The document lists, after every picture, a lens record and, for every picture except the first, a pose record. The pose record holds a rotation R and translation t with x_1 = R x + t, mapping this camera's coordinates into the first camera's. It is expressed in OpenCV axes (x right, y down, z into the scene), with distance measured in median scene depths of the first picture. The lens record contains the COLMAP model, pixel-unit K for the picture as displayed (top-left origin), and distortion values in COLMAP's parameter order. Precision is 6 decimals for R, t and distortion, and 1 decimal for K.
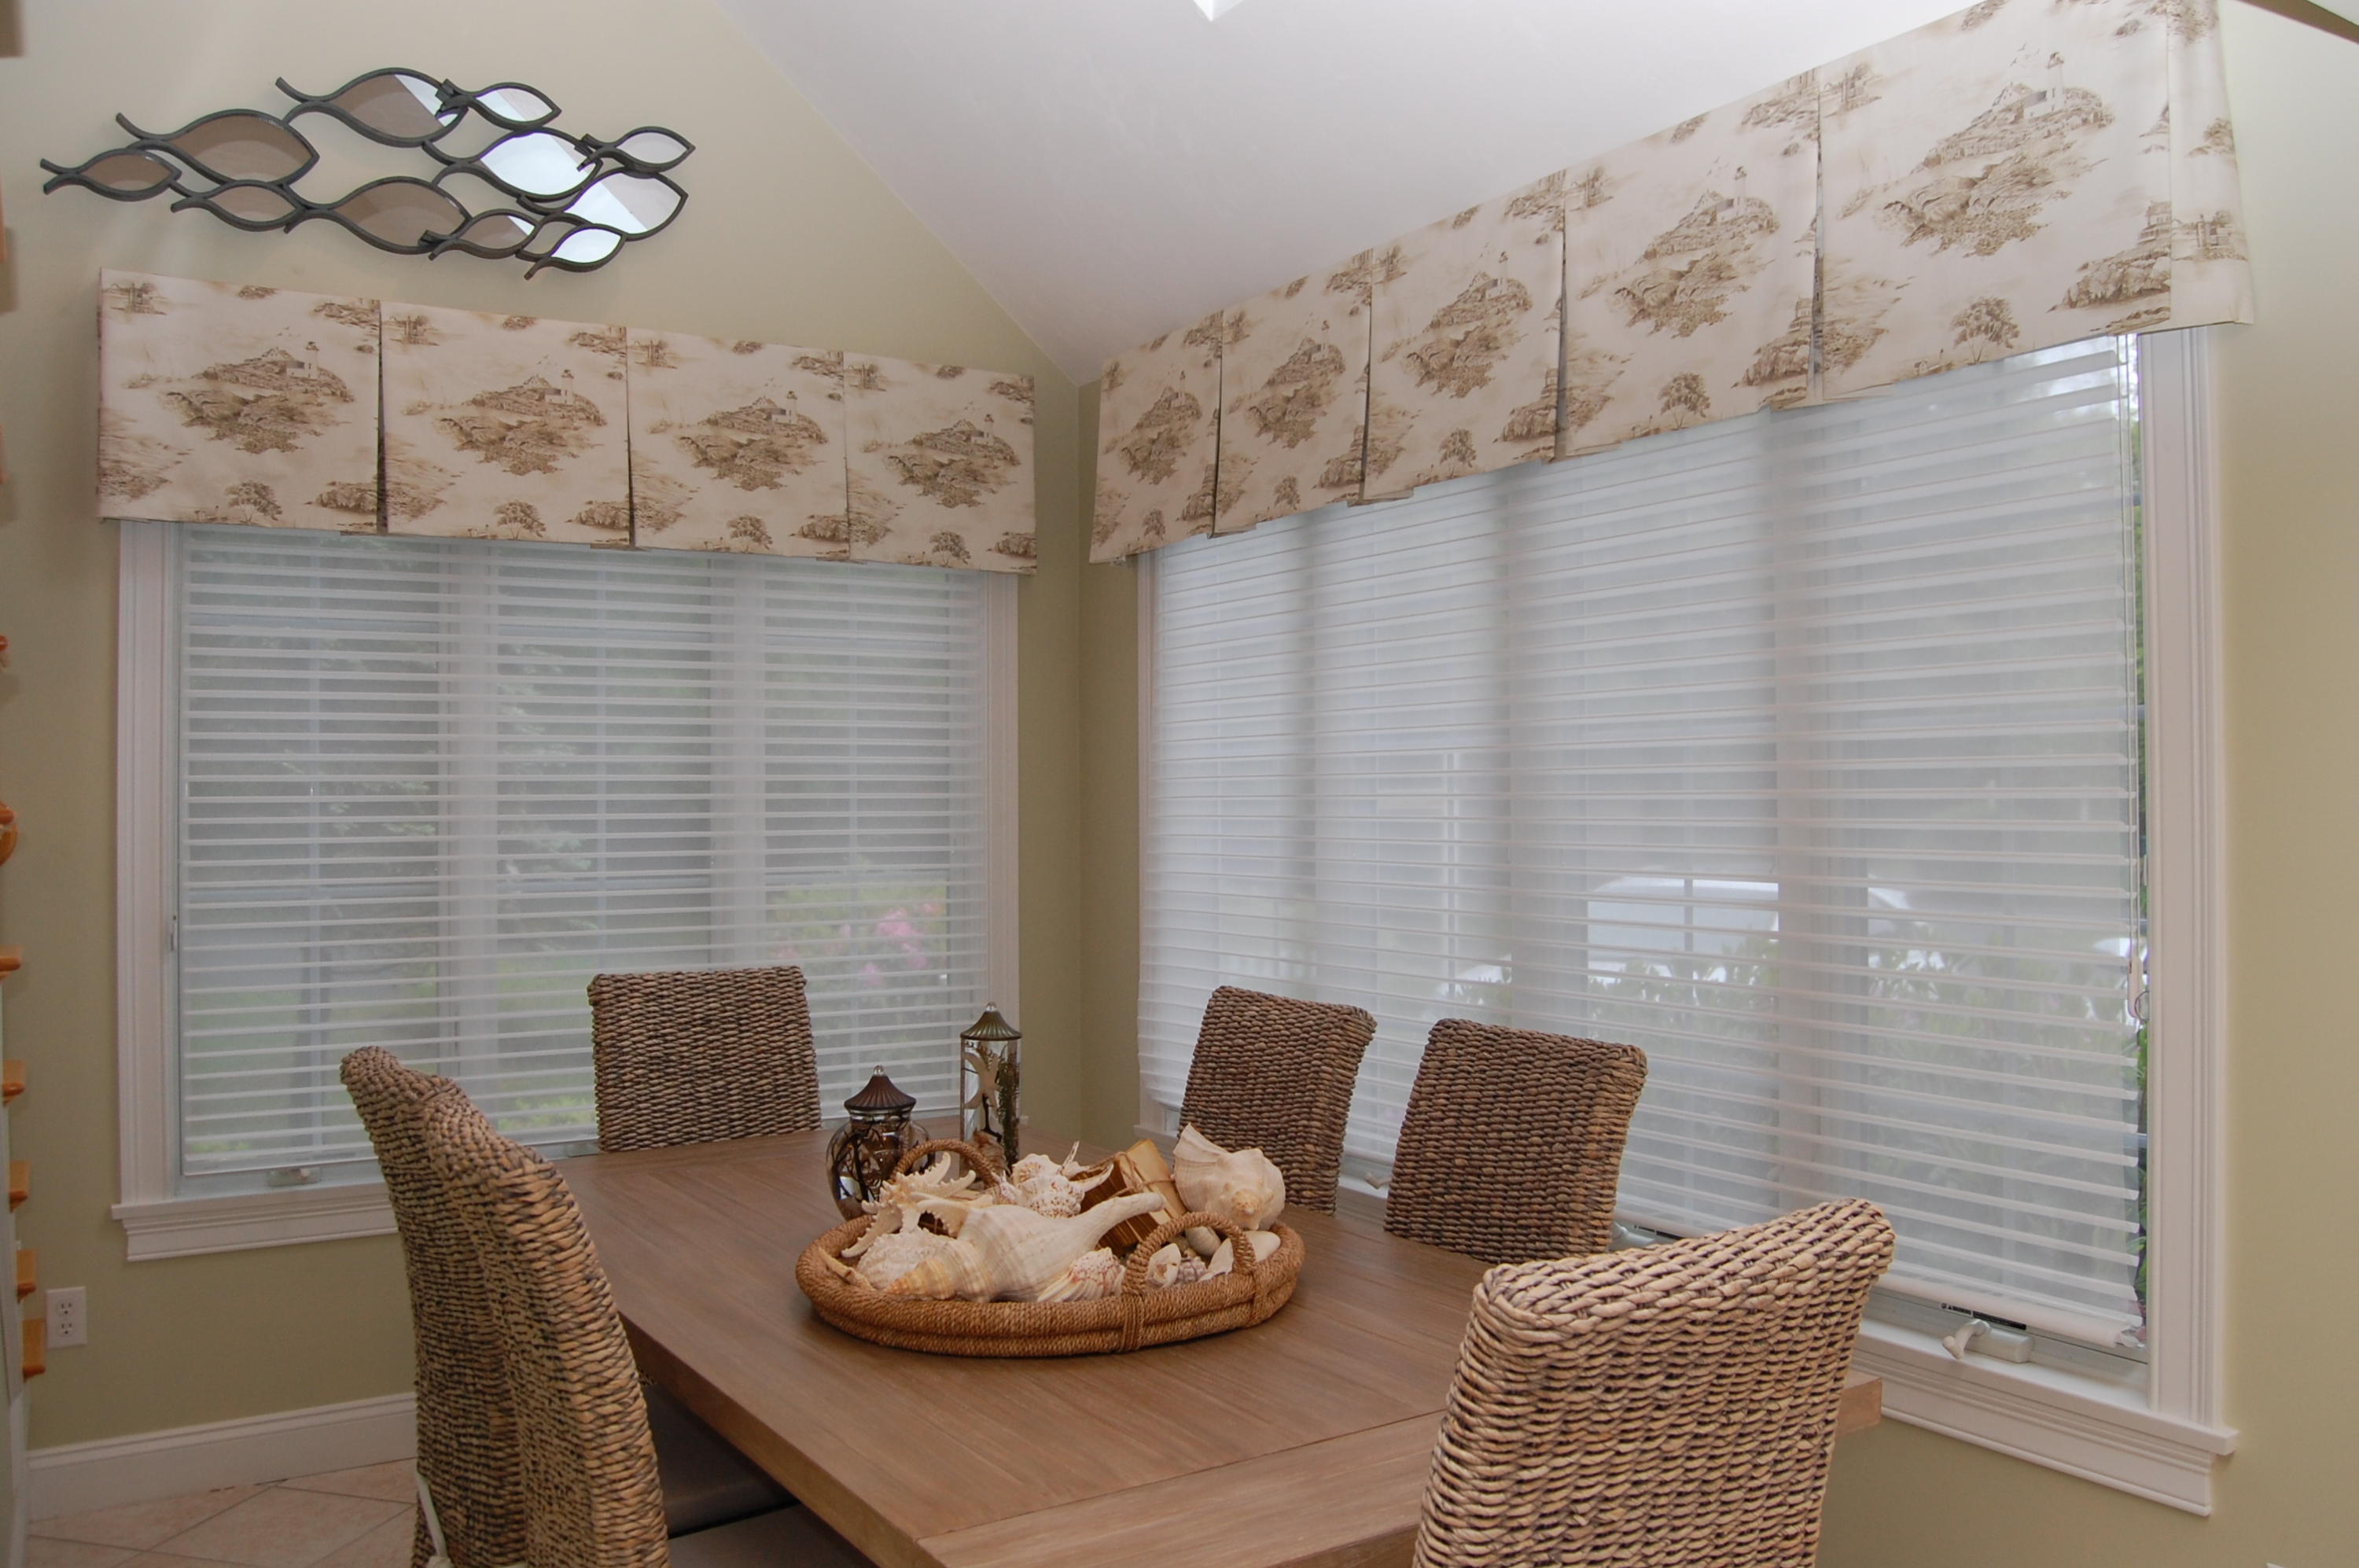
lens RADIAL K [[1874.8, 0, 1176.2], [0, 1874.8, 784.1], [0, 0, 1]] dist [-0.088105, 0.014096]
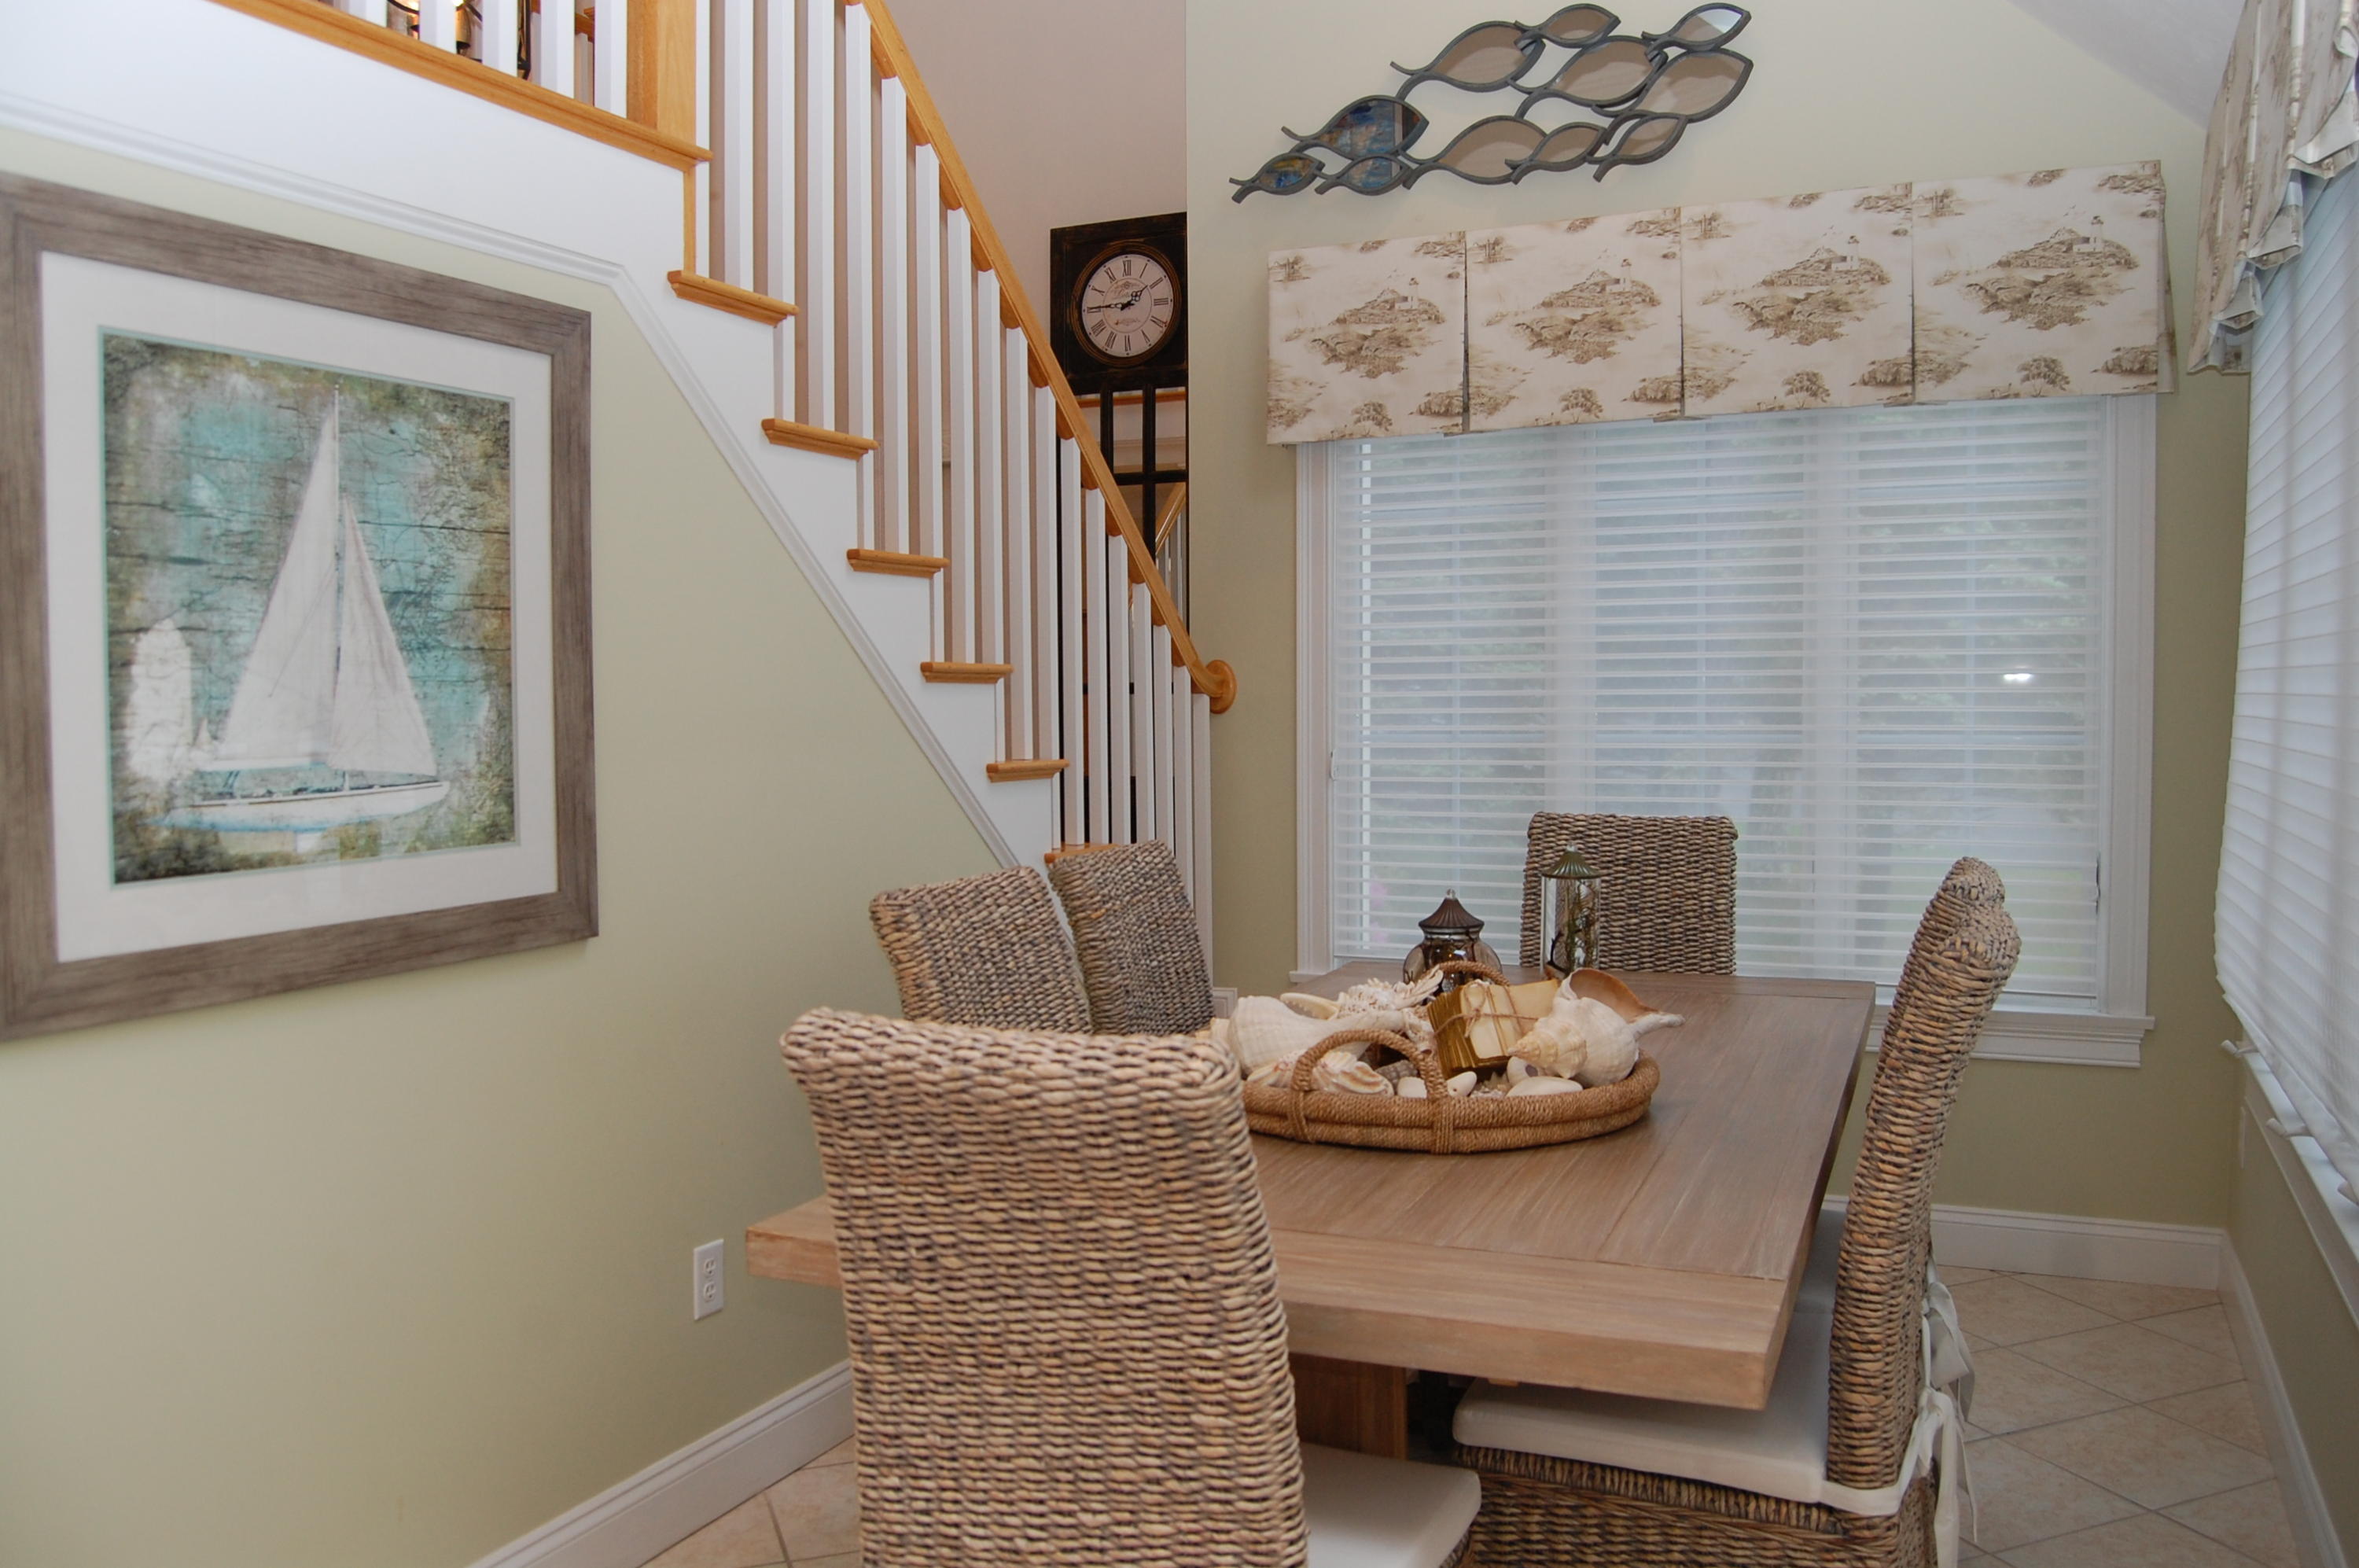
lens RADIAL K [[1874.8, 0, 1174.4], [0, 1874.8, 781.8], [0, 0, 1]] dist [-0.088105, 0.014096]
pose [[0.539669, 0.042320, -0.840813, 0.455186], [0.012269, 0.998234, 0.058118, 0.014485], [0.841788, -0.041680, 0.538197, 0.186015]]
